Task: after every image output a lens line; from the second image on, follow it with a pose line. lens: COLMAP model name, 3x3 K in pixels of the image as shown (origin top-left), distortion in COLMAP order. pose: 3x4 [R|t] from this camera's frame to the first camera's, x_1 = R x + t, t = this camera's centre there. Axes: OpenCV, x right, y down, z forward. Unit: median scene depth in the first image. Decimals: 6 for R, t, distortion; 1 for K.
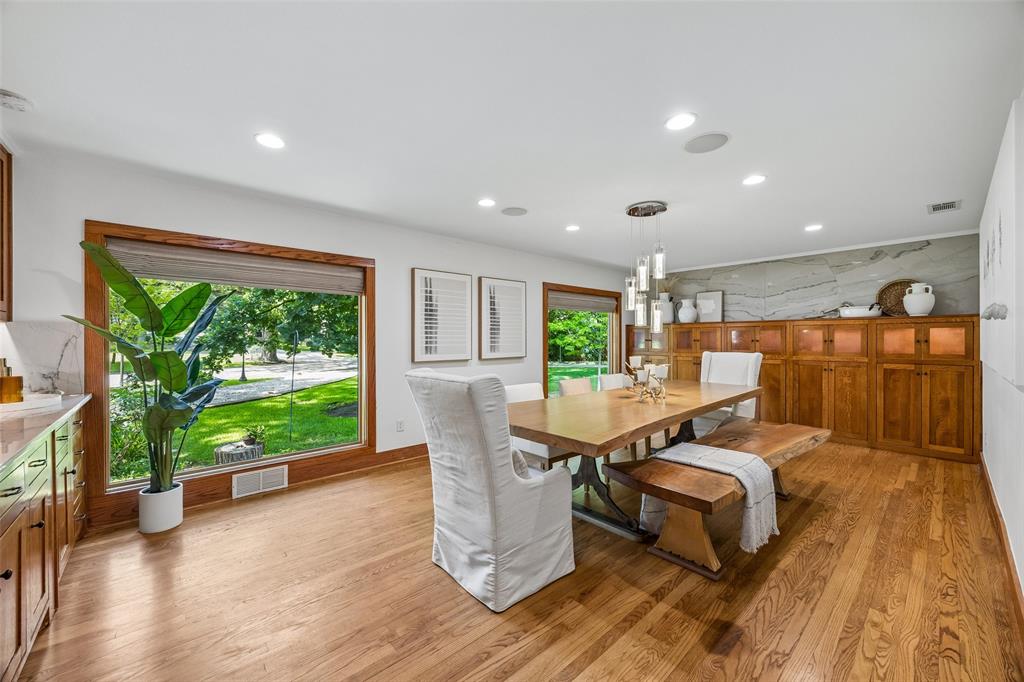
lens RADIAL K [[393.2, 0, 508.8], [0, 393.2, 336.7], [0, 0, 1]] dist [-0.002339, -0.000520]
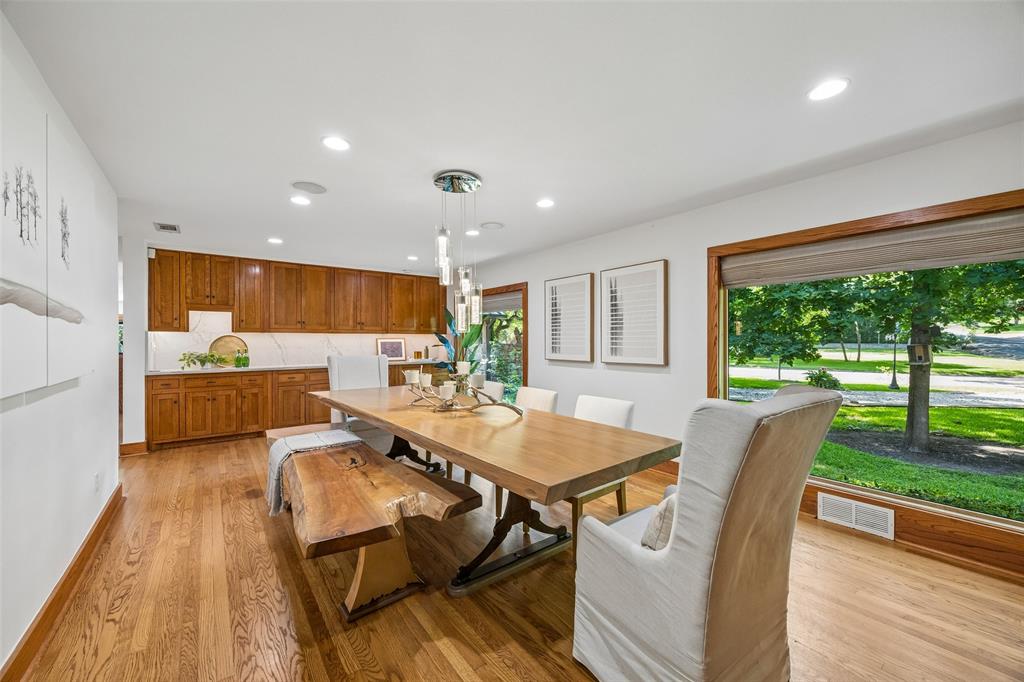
lens RADIAL K [[393.2, 0, 508.8], [0, 393.2, 336.7], [0, 0, 1]] dist [-0.002339, -0.000520]
pose [[-0.076846, -0.004830, -0.997031, 0.947061], [0.006203, 0.999967, -0.005322, 0.001745], [0.997024, -0.006594, -0.076813, 0.955512]]
